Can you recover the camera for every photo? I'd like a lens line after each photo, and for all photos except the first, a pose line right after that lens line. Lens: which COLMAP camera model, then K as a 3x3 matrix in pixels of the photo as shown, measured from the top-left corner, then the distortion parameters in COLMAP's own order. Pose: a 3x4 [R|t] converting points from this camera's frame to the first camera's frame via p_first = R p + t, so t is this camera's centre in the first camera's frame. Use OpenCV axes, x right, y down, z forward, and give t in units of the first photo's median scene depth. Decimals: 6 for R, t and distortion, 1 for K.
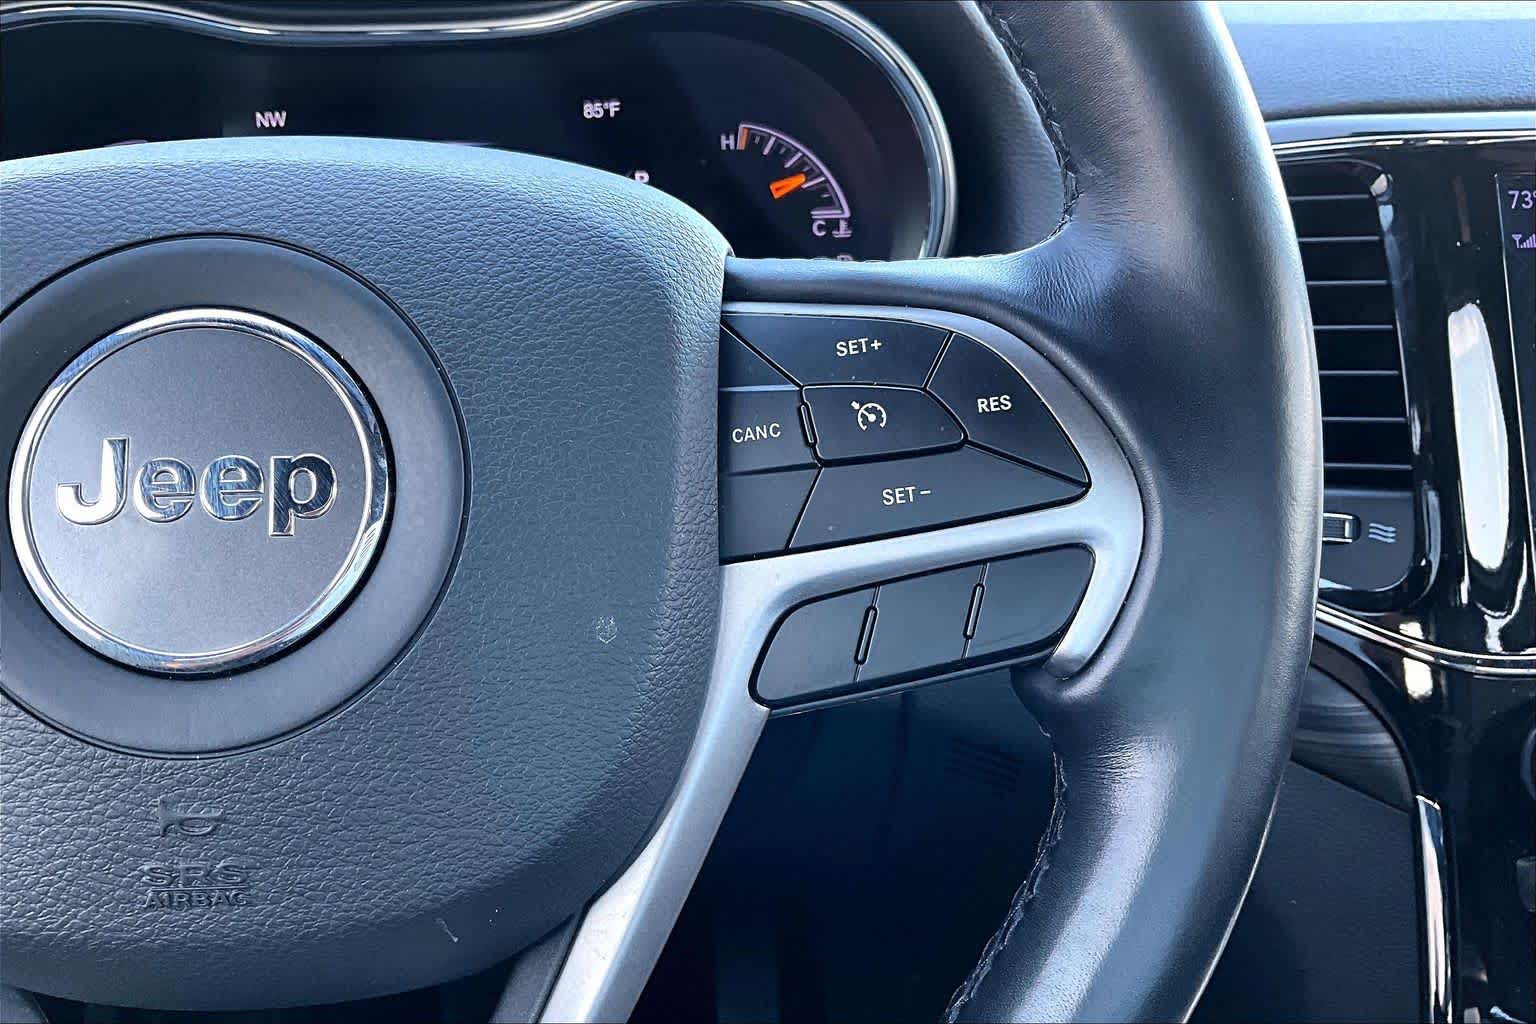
lens RADIAL K [[1314.9, 0, 768.0], [0, 1314.9, 512.0], [0, 0, 1]] dist [0.003536, -0.001511]
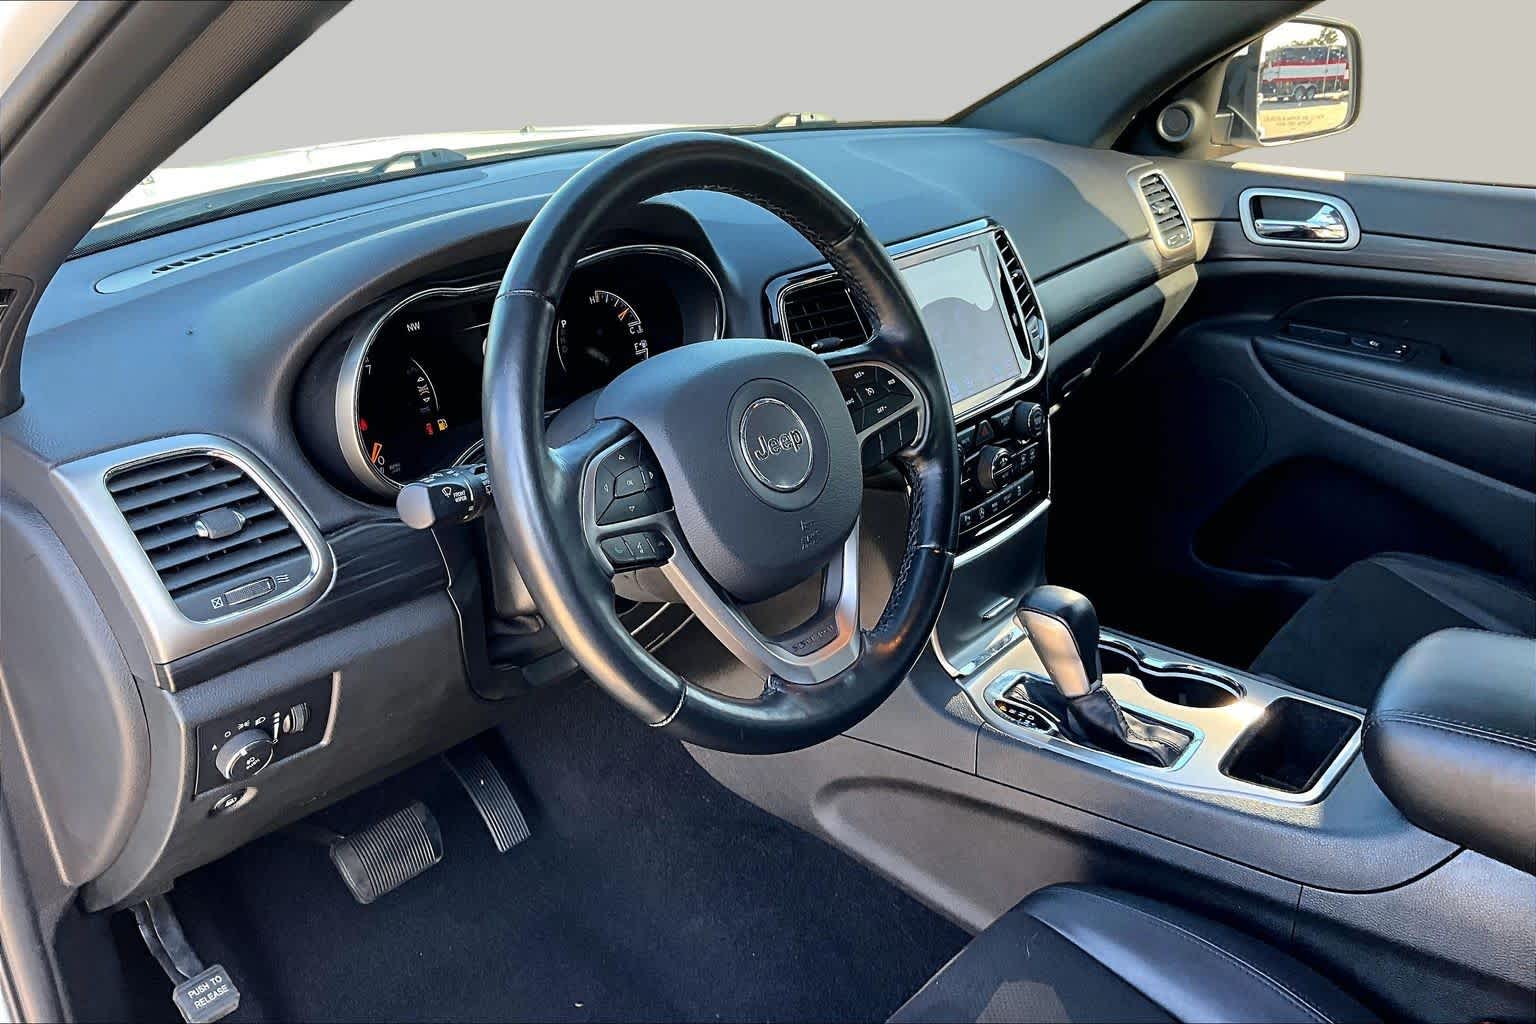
lens RADIAL K [[1314.9, 0, 768.0], [0, 1314.9, 512.0], [0, 0, 1]] dist [0.003536, -0.001511]
pose [[0.710913, -0.269537, 0.649578, -1.635204], [0.248366, 0.960348, 0.126671, -0.176908], [-0.657964, 0.071281, 0.749668, -0.996496]]
